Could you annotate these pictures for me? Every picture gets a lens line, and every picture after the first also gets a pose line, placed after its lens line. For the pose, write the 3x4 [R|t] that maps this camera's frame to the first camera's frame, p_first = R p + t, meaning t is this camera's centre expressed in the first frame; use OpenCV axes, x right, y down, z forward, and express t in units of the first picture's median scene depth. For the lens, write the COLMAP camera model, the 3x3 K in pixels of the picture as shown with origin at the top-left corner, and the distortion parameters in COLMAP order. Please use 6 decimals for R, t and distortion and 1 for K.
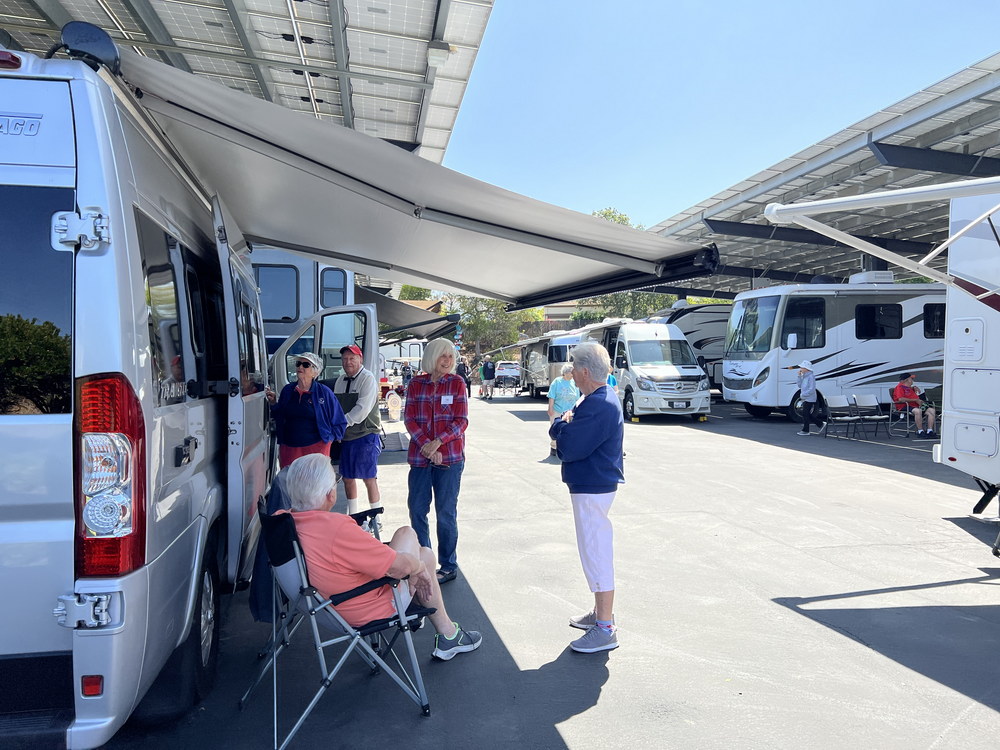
lens RADIAL K [[754.8, 0, 492.3], [0, 754.8, 370.2], [0, 0, 1]] dist [0.025057, -0.016308]
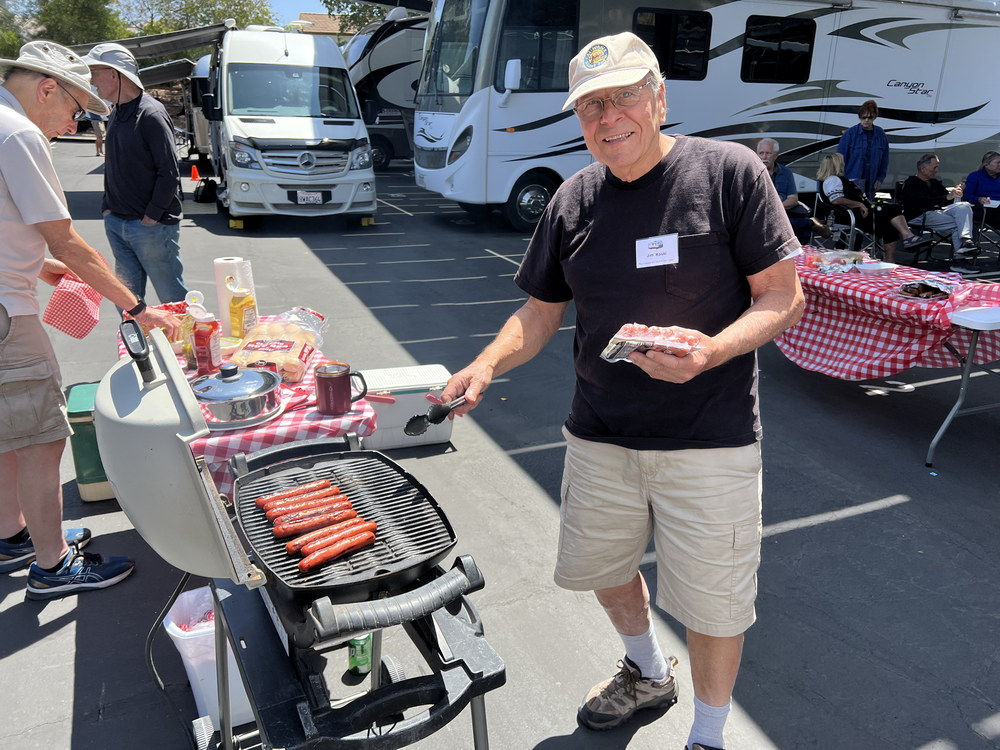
lens RADIAL K [[754.8, 0, 501.0], [0, 754.8, 376.7], [0, 0, 1]] dist [0.025057, -0.016308]
pose [[0.968766, -0.051509, 0.242566, 0.269985], [-0.028059, 0.949137, 0.313609, -0.005290], [-0.246382, -0.310620, 0.918047, 0.497964]]
